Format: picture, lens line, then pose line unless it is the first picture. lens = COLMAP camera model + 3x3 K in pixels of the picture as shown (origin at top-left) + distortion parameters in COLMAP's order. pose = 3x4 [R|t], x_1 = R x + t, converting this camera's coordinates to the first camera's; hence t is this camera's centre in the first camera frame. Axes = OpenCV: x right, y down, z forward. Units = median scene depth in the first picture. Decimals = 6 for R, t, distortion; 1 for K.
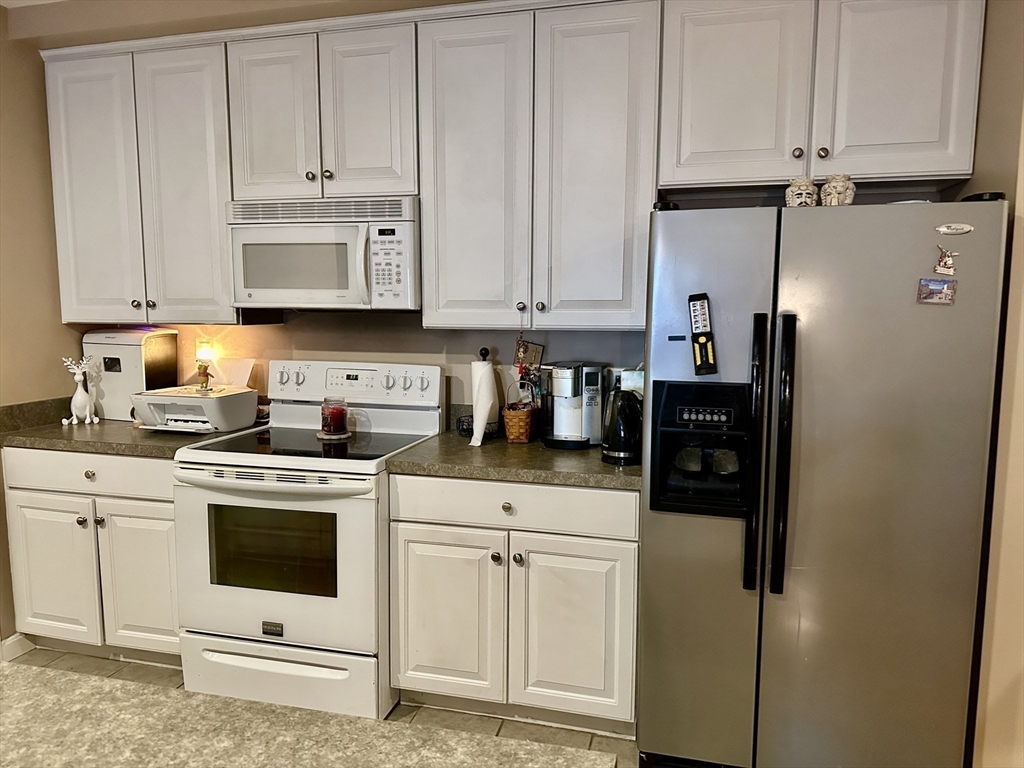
lens RADIAL K [[738.1, 0, 514.9], [0, 738.1, 376.4], [0, 0, 1]] dist [0.081131, -0.051375]
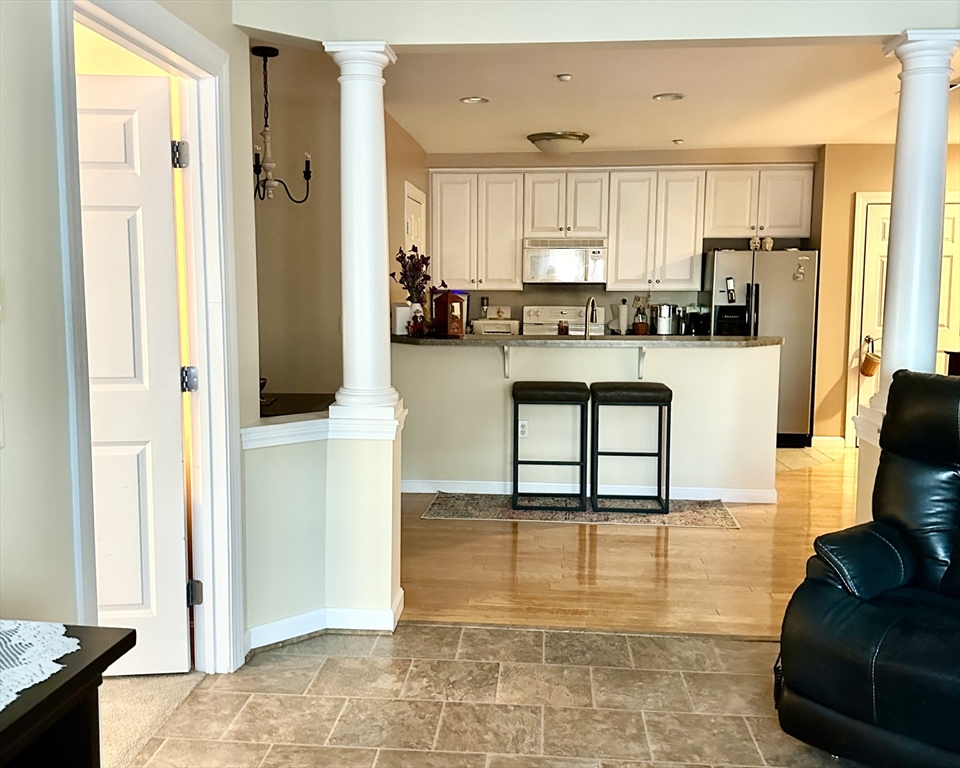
lens RADIAL K [[942.1, 0, 477.2], [0, 942.1, 386.6], [0, 0, 1]] dist [0.076795, 0.000000]
pose [[0.980909, -0.025829, 0.192746, -1.373423], [0.022066, 0.999522, 0.021647, 0.208518], [-0.193213, -0.016980, 0.981010, -2.371036]]
